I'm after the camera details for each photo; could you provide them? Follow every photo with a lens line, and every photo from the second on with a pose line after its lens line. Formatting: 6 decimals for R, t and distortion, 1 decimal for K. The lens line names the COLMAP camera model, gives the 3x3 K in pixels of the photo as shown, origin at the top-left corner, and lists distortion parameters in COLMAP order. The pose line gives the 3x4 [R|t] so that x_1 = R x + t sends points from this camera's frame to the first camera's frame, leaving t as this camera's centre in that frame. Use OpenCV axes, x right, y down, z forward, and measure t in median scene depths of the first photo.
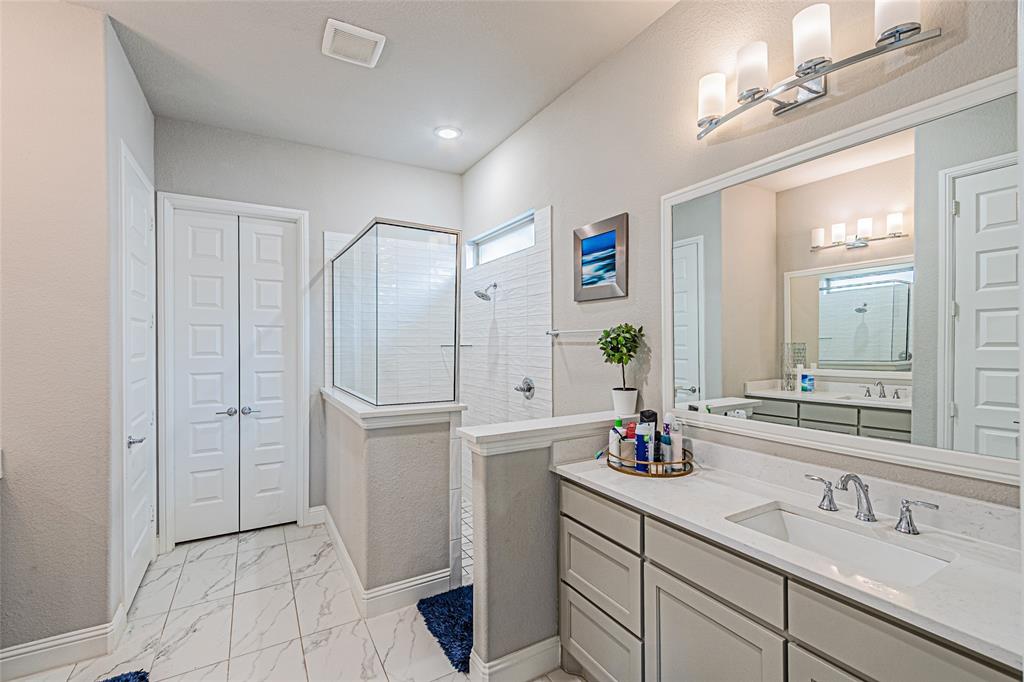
lens RADIAL K [[452.3, 0, 512.6], [0, 452.3, 342.9], [0, 0, 1]] dist [0.007833, -0.001716]
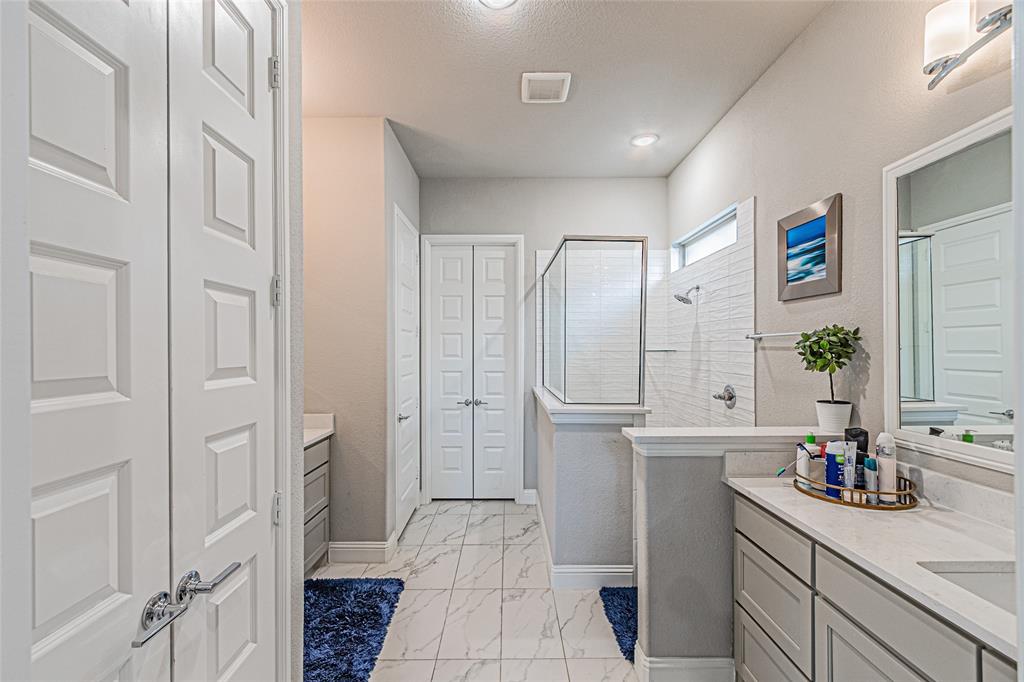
lens RADIAL K [[452.3, 0, 508.0], [0, 452.3, 349.5], [0, 0, 1]] dist [0.007833, -0.001716]
pose [[0.866291, 0.003309, -0.499528, 0.107921], [-0.002287, 0.999994, 0.002658, 0.001867], [0.499534, -0.001160, 0.866294, -0.031836]]
